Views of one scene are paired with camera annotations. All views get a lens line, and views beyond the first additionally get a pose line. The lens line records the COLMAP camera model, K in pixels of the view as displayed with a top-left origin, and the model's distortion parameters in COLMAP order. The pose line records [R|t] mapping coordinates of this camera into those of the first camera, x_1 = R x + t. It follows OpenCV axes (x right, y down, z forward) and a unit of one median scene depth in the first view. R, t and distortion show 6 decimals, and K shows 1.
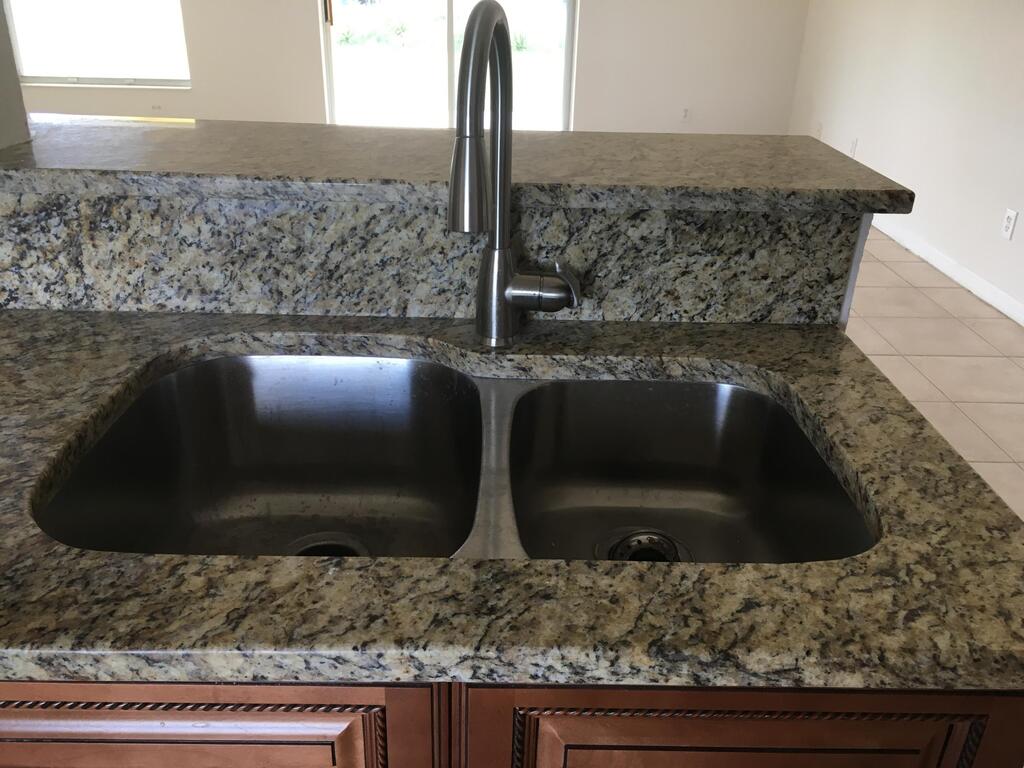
lens RADIAL K [[873.2, 0, 509.3], [0, 873.2, 390.1], [0, 0, 1]] dist [0.036789, -0.011900]
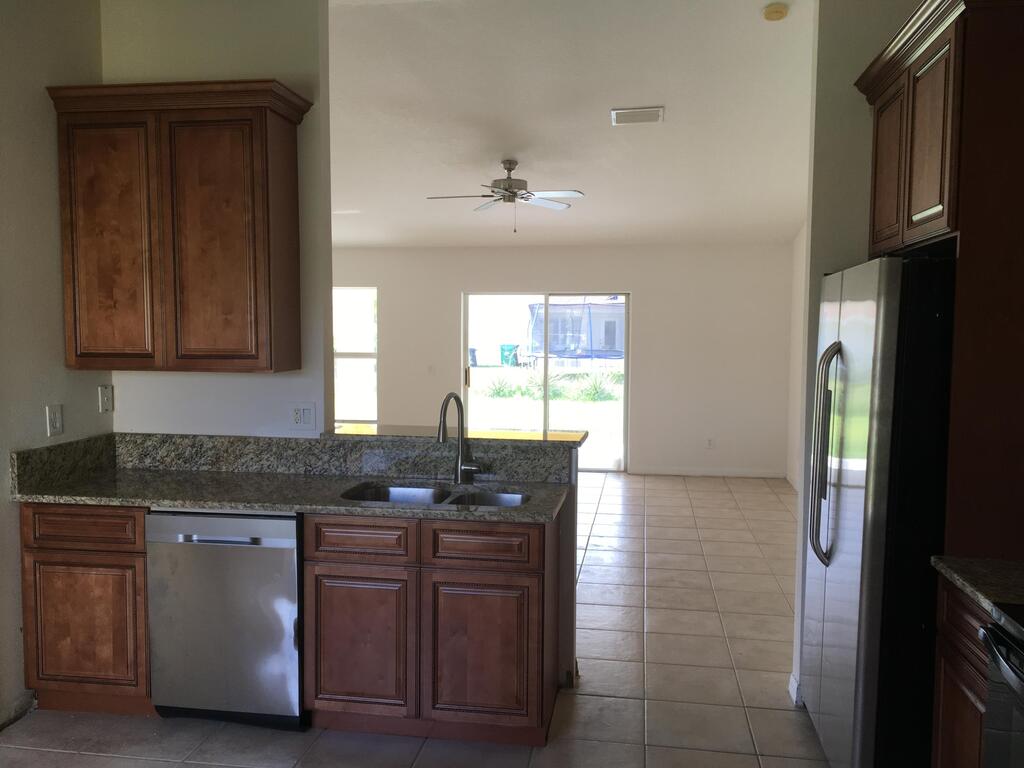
lens RADIAL K [[873.2, 0, 509.3], [0, 873.2, 390.1], [0, 0, 1]] dist [0.036789, -0.011900]
pose [[0.984785, -0.005985, -0.173674, 0.745140], [-0.059094, 0.928314, -0.367071, 0.822026], [0.163421, 0.371749, 0.913836, -2.144496]]
